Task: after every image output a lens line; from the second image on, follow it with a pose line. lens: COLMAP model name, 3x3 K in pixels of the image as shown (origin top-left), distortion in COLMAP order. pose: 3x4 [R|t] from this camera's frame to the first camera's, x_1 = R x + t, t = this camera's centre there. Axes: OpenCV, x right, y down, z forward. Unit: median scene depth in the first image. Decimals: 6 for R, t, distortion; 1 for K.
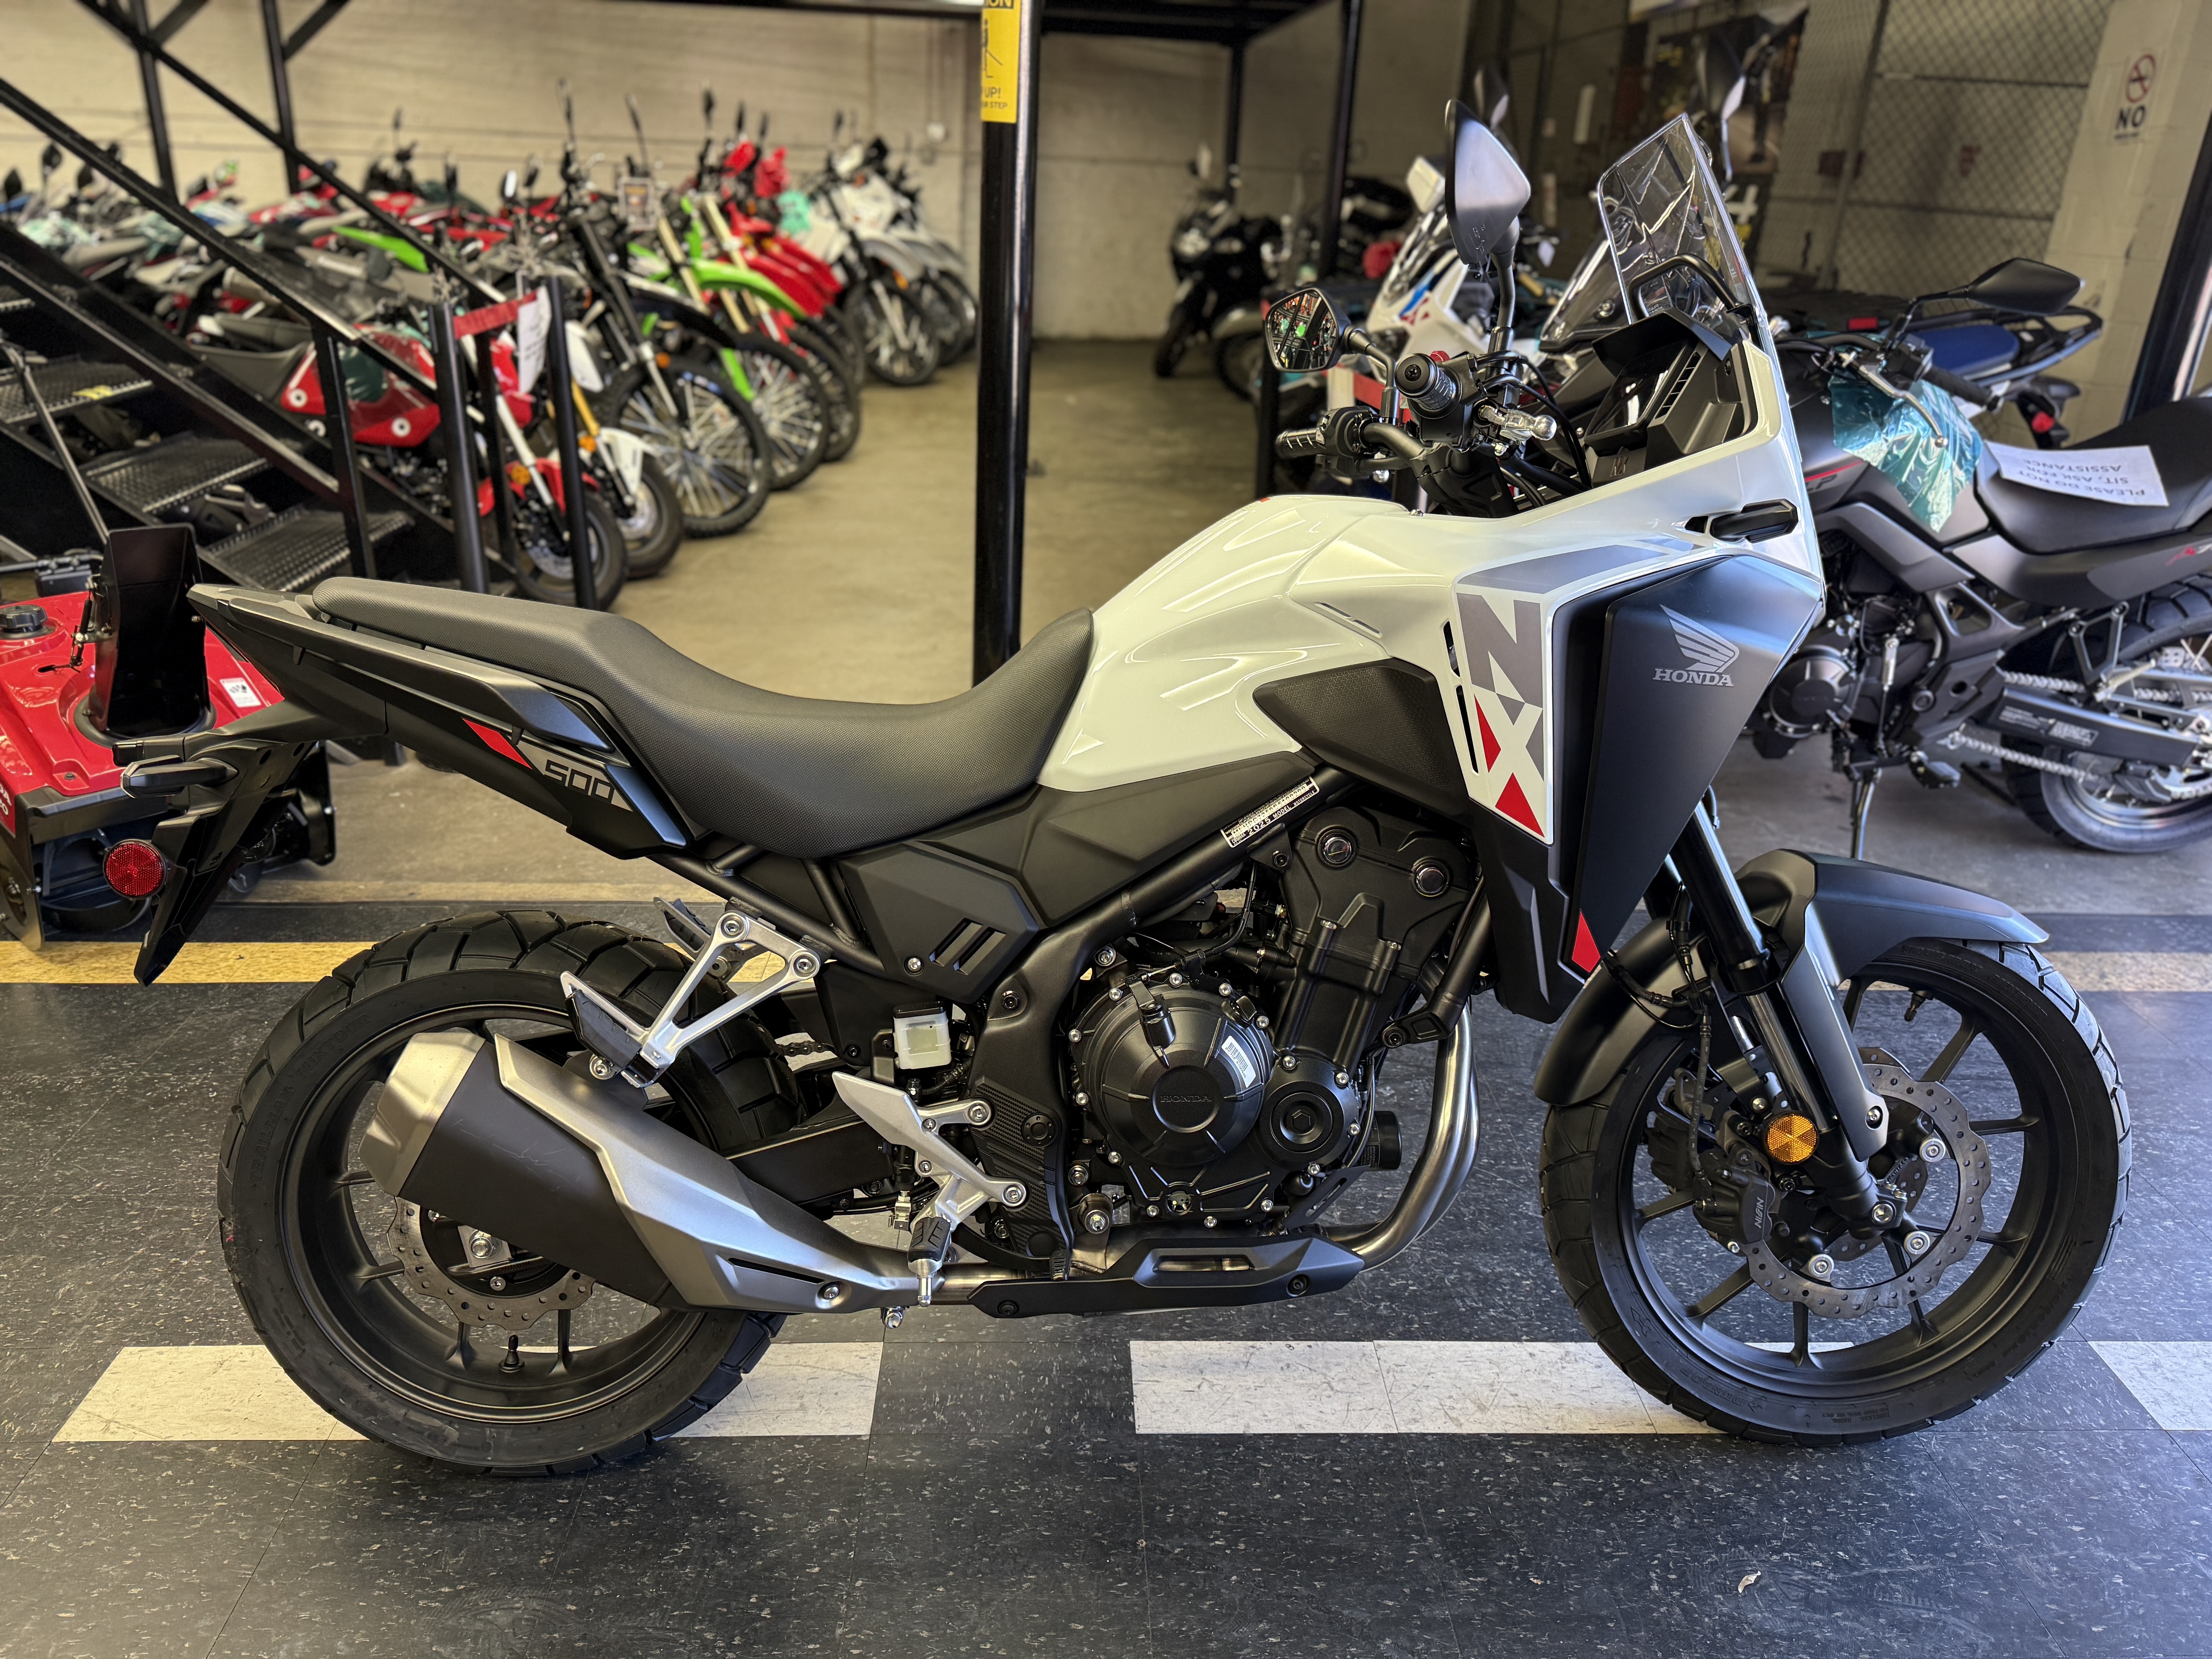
lens RADIAL K [[1561.3, 0, 1101.0], [0, 1561.3, 830.0], [0, 0, 1]] dist [0.019412, -0.006286]
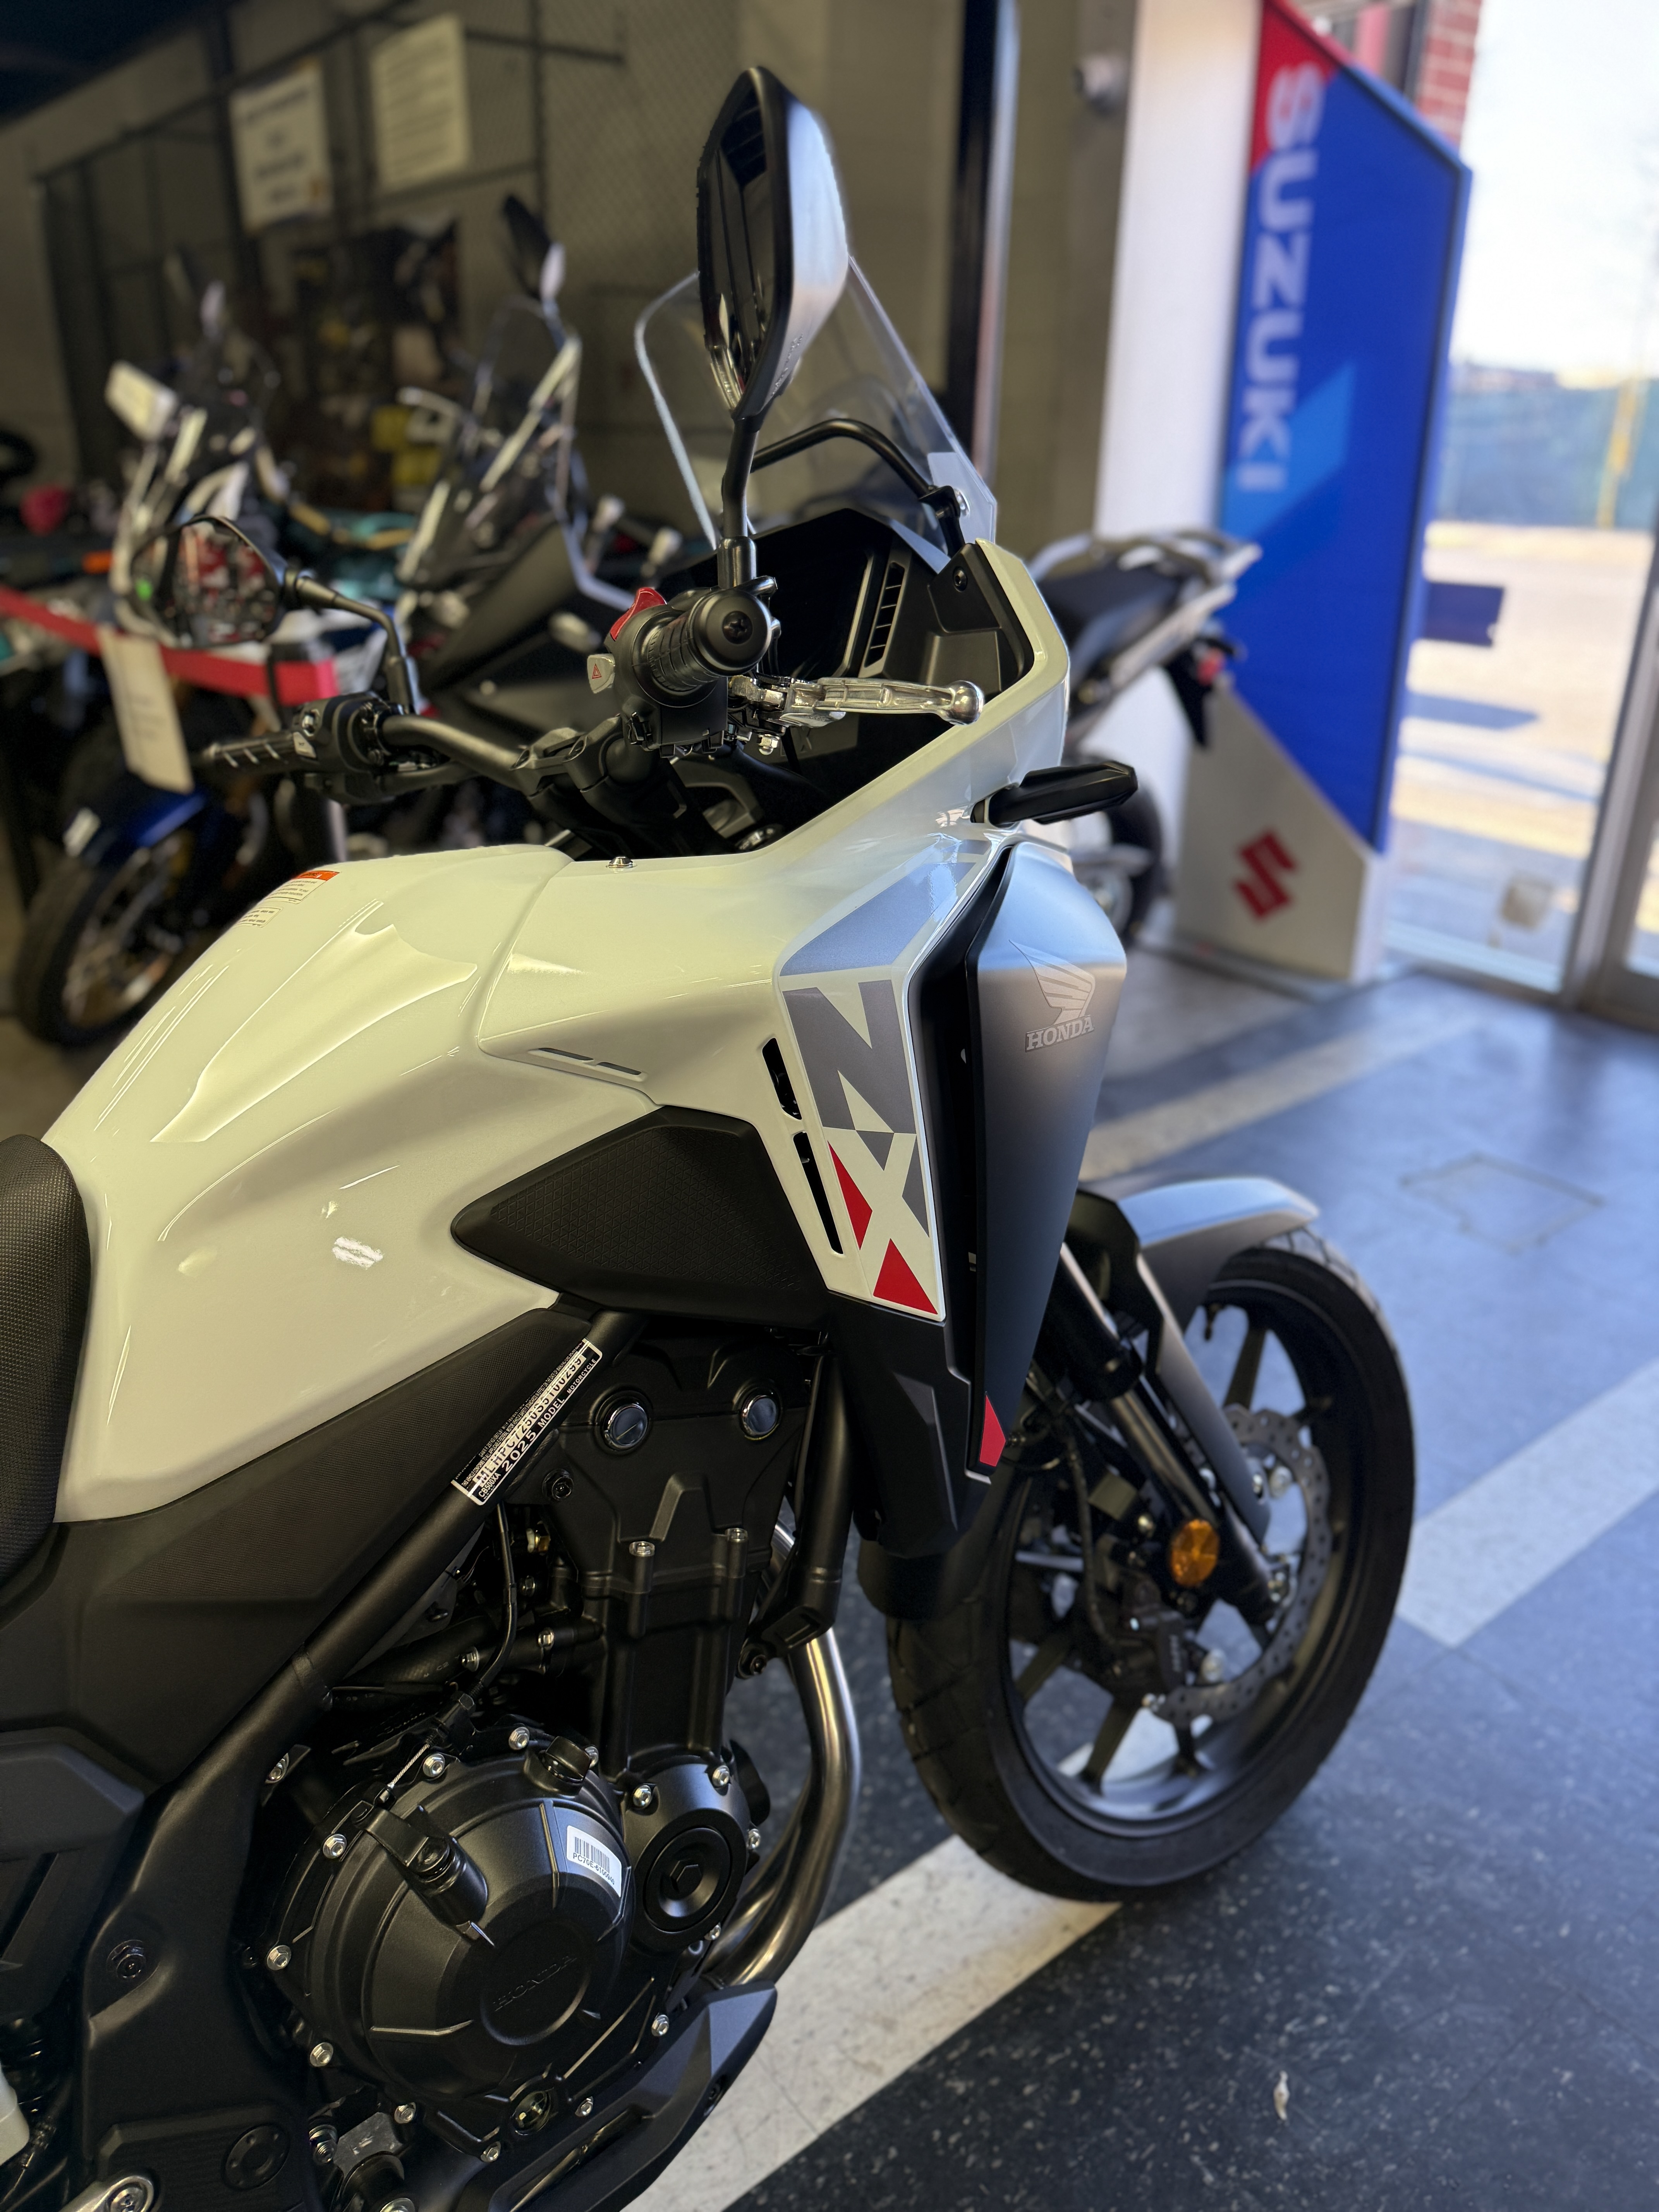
lens RADIAL K [[1561.3, 0, 837.4], [0, 1561.3, 1102.6], [0, 0, 1]] dist [0.019412, -0.006286]
pose [[0.796752, -0.252552, 0.549003, -0.086650], [0.243283, 0.965663, 0.091155, -0.149077], [-0.553173, 0.060934, 0.830835, 0.464253]]
